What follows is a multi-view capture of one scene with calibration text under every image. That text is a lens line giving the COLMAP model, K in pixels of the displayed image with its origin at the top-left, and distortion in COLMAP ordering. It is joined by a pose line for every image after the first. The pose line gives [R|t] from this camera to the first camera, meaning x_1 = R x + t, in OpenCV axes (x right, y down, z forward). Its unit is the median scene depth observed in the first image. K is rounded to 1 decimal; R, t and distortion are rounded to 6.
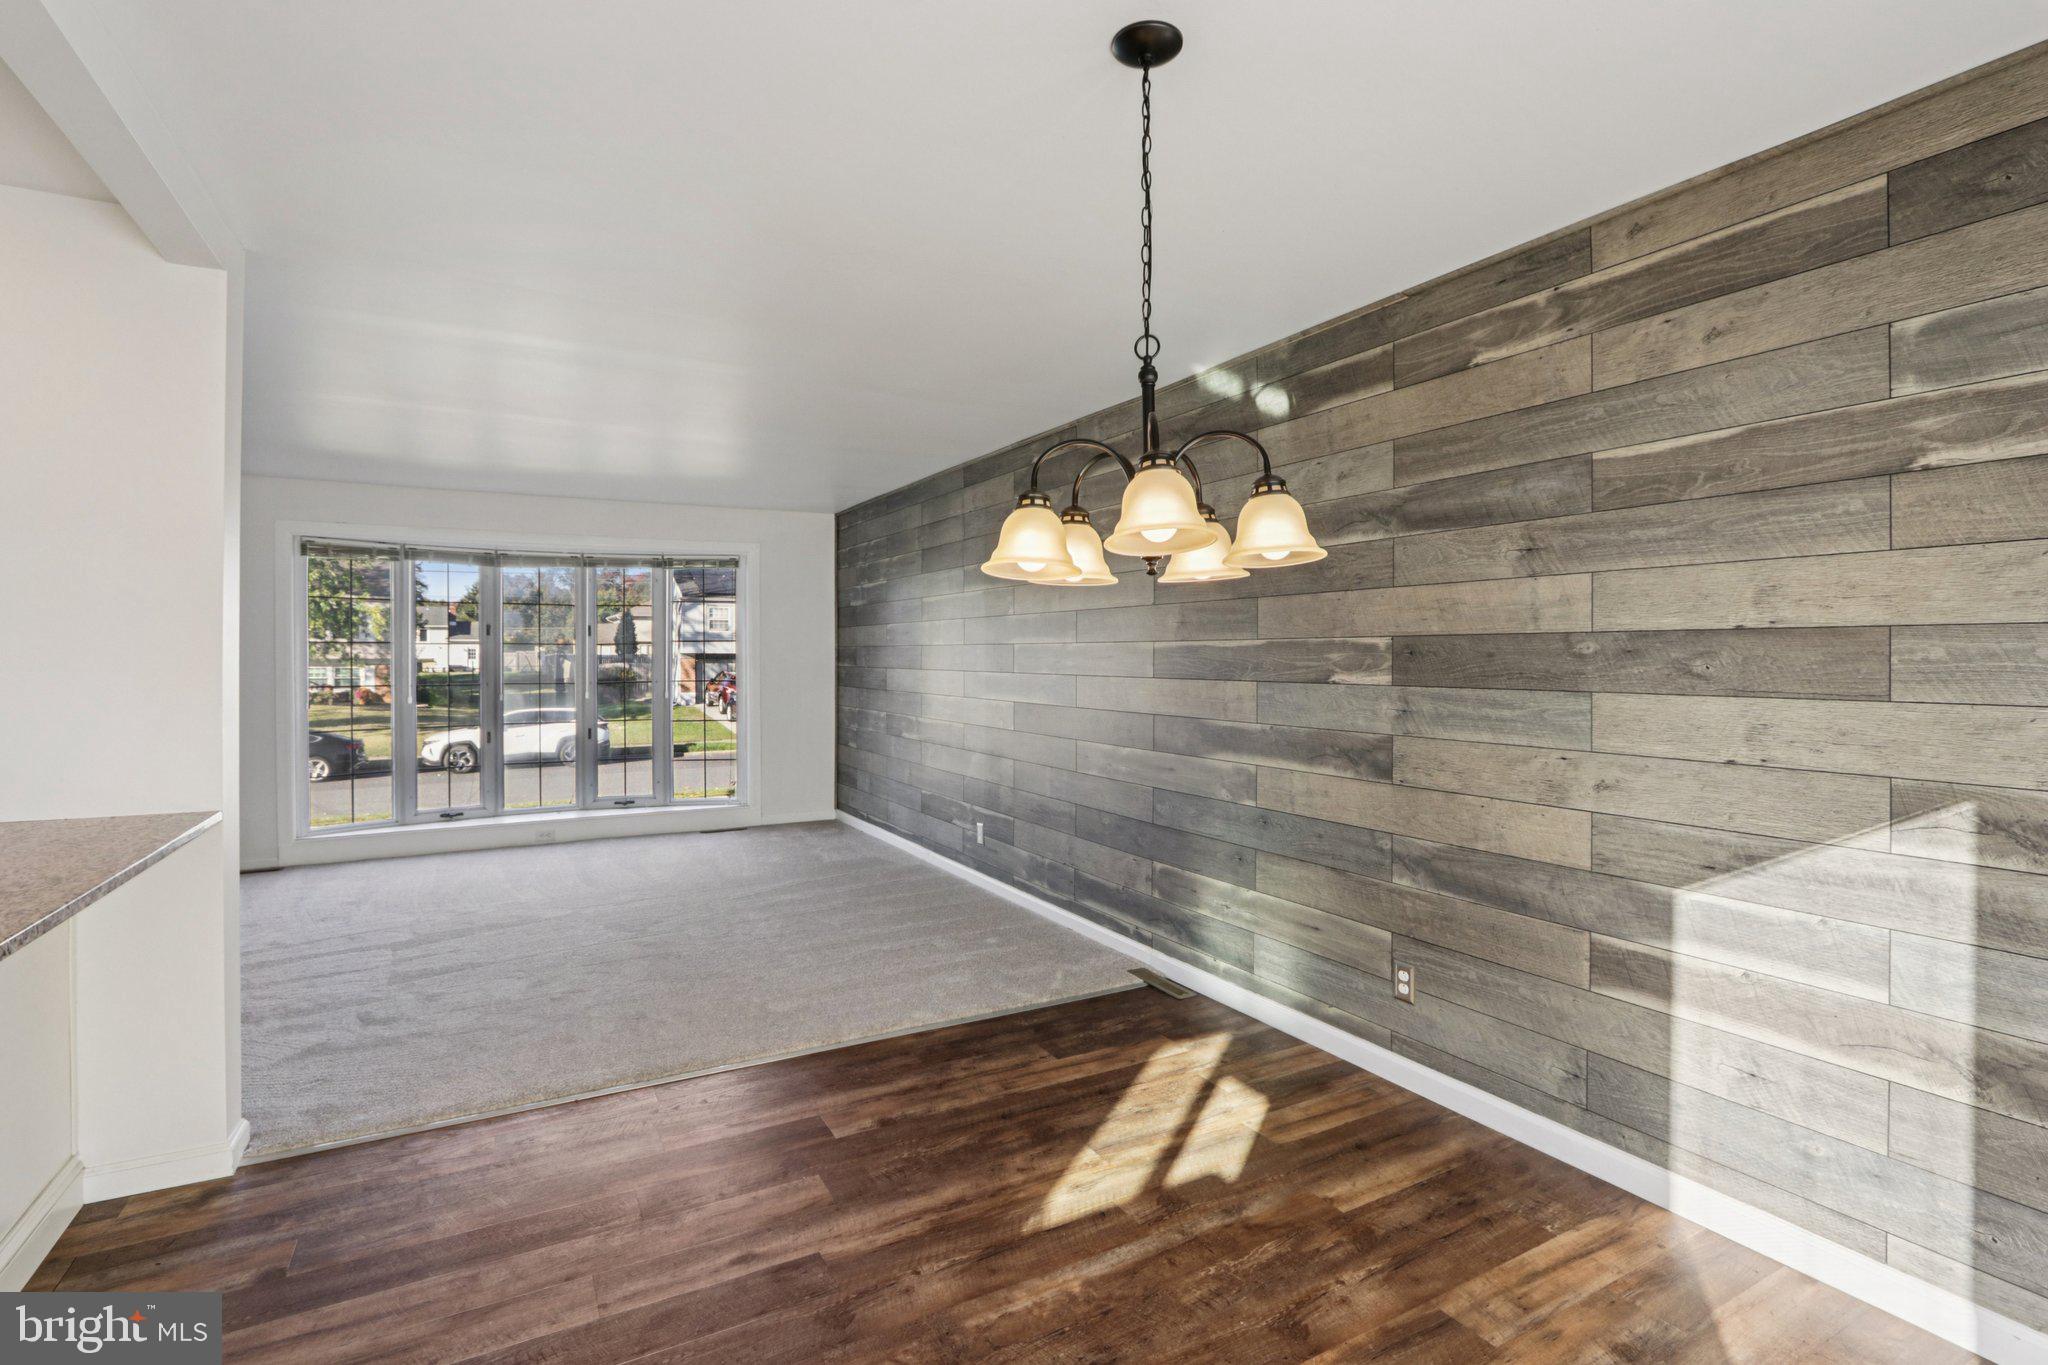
lens RADIAL K [[961.5, 0, 1017.5], [0, 961.5, 658.6], [0, 0, 1]] dist [-0.027443, 0.007114]
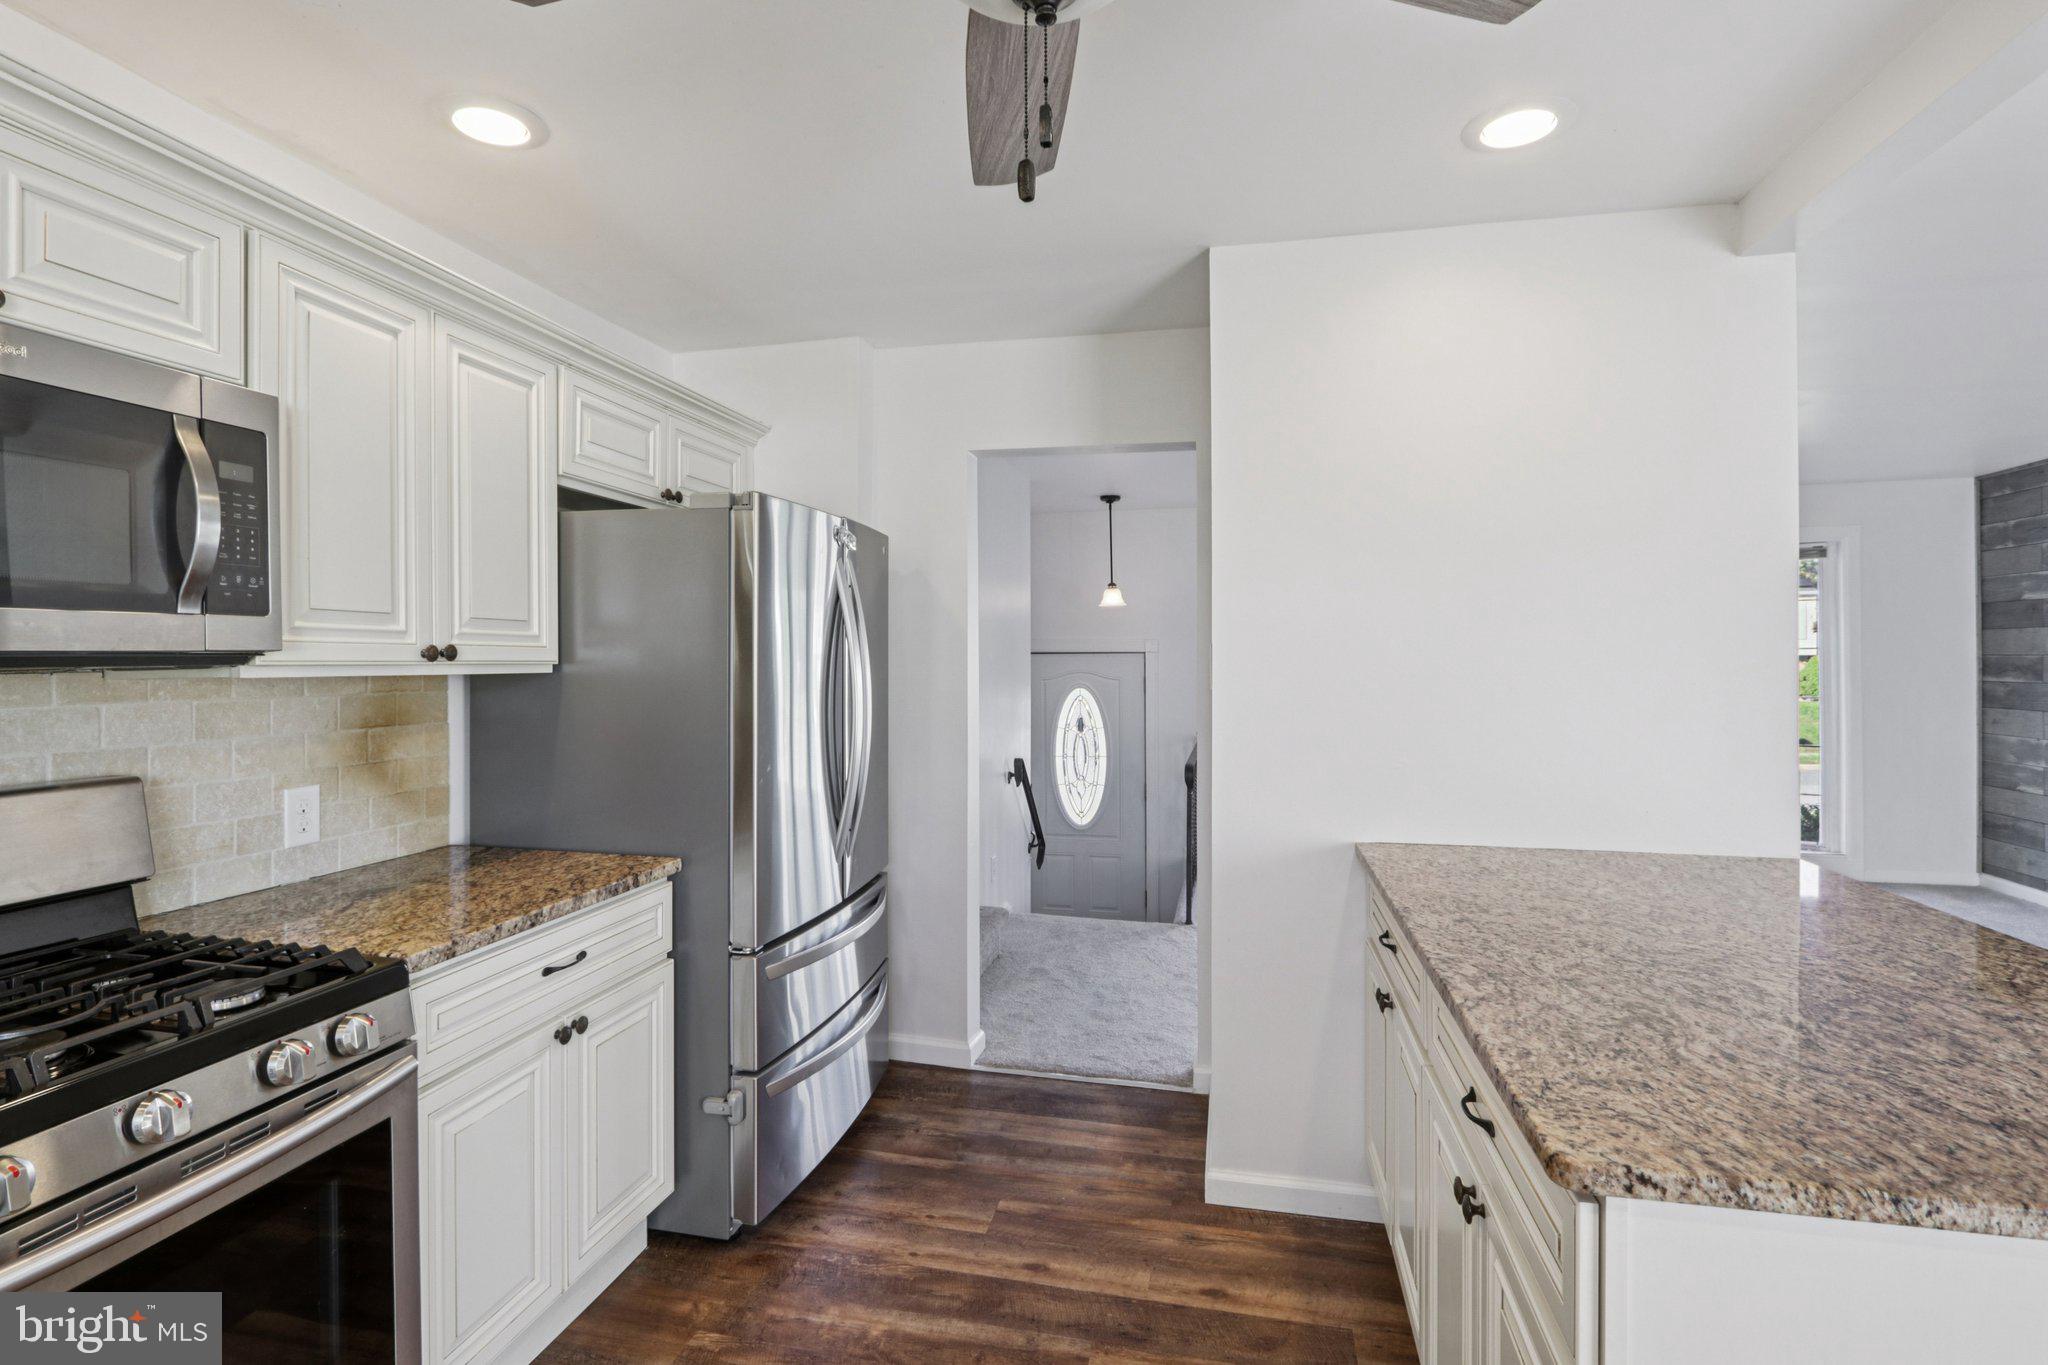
lens RADIAL K [[961.5, 0, 1026.2], [0, 961.5, 656.6], [0, 0, 1]] dist [-0.027443, 0.007114]
pose [[0.744911, -0.004984, -0.667145, -0.655813], [0.000837, 0.999978, -0.006536, -0.018871], [0.667163, 0.004310, 0.744899, -0.125332]]
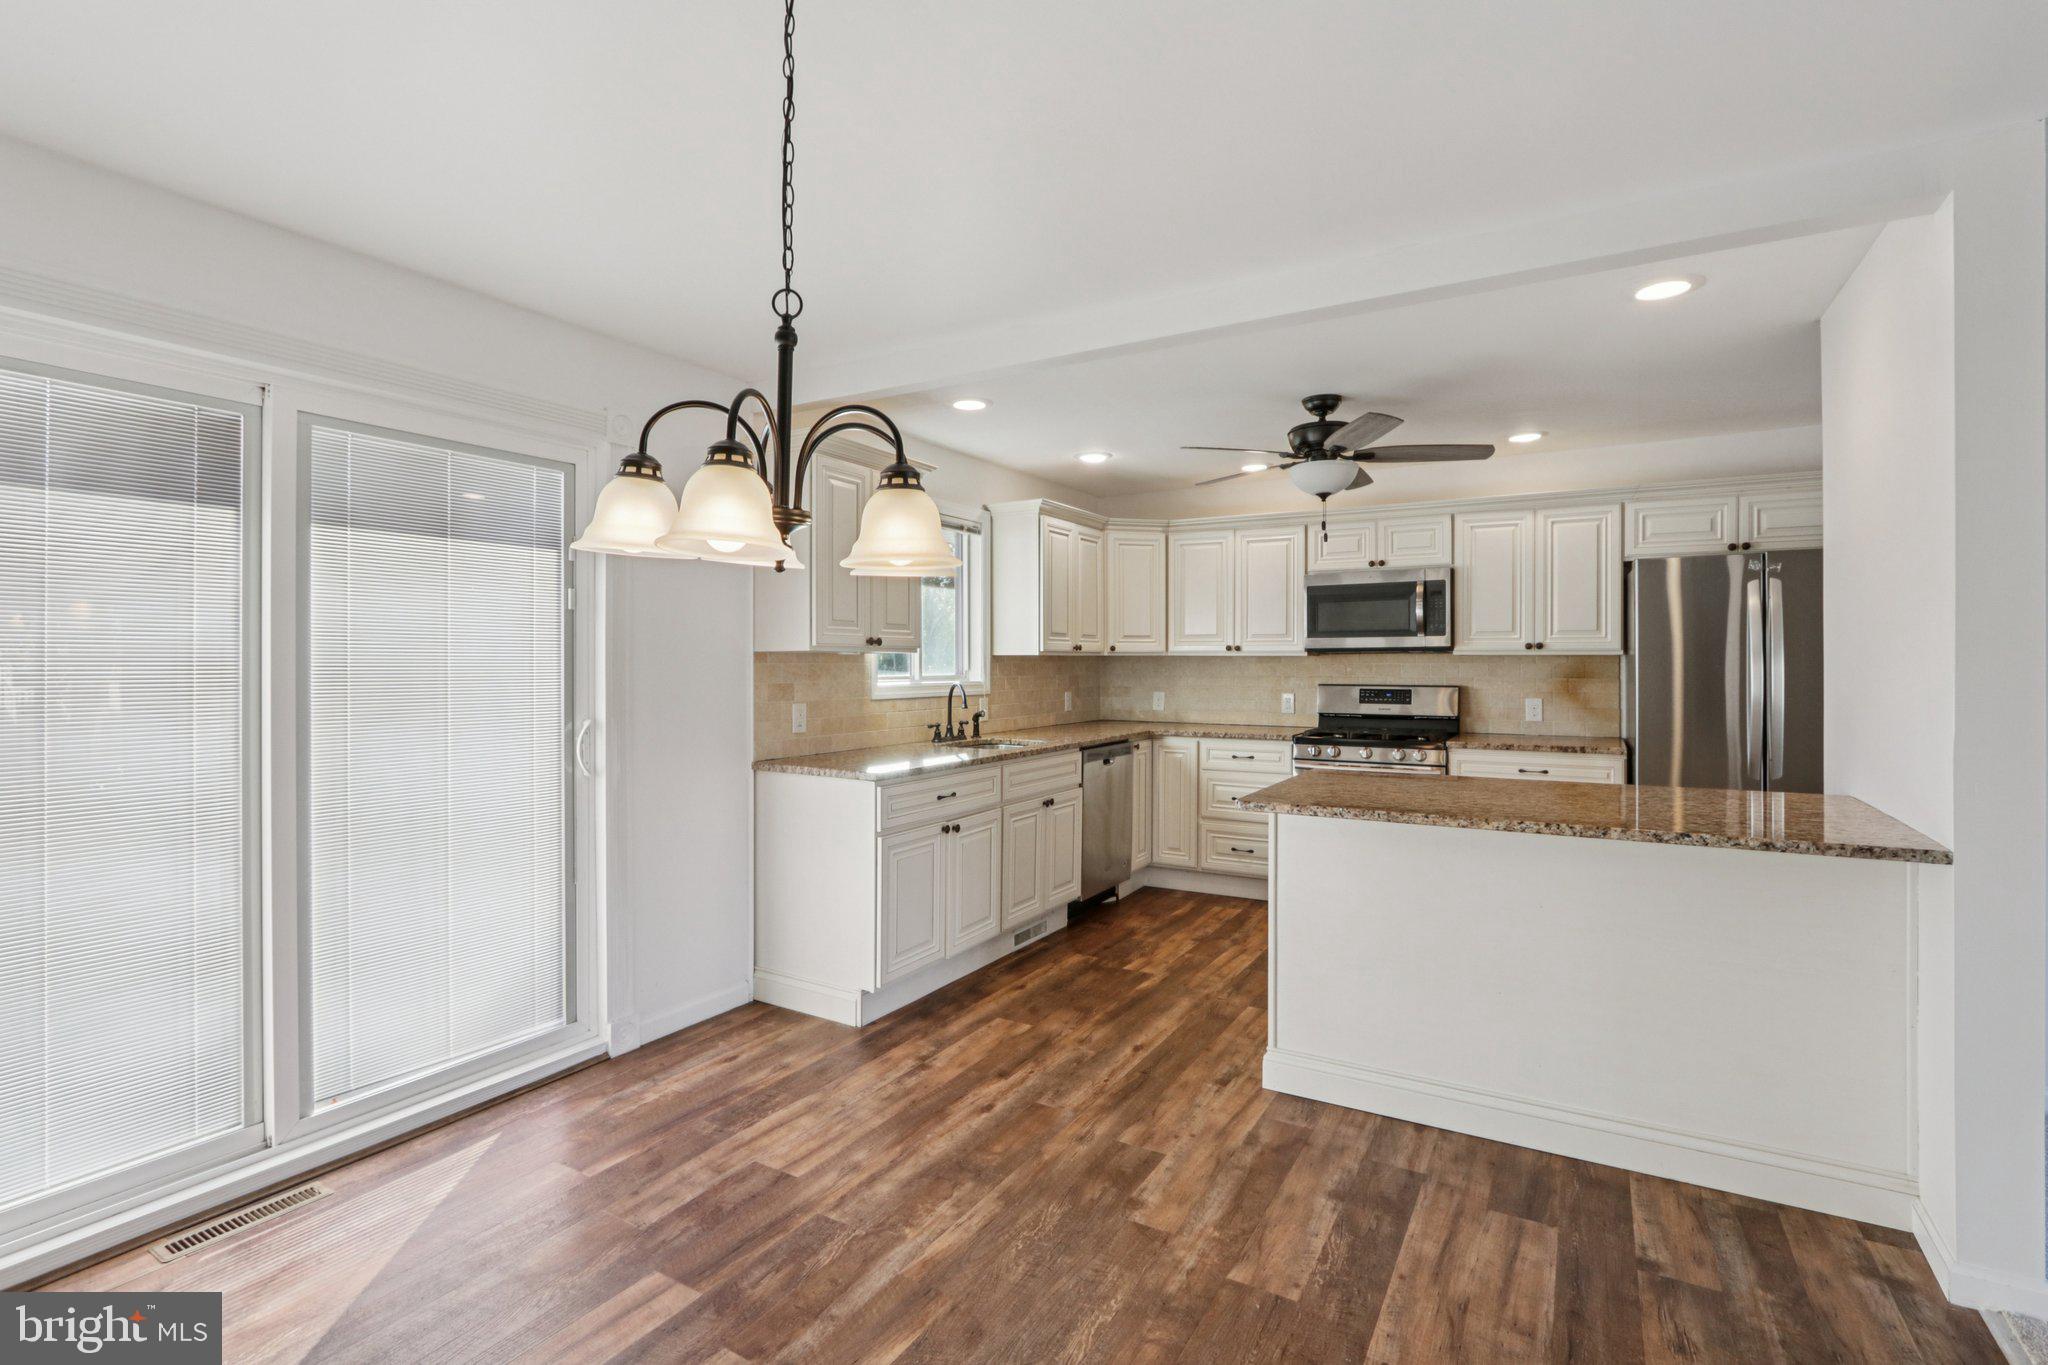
lens RADIAL K [[961.5, 0, 1012.3], [0, 961.5, 659.6], [0, 0, 1]] dist [-0.027443, 0.007114]
pose [[-0.866974, 0.000529, -0.498353, 0.227750], [-0.001003, 0.999996, 0.002806, -0.006518], [0.498352, 0.002933, -0.866970, 1.089842]]
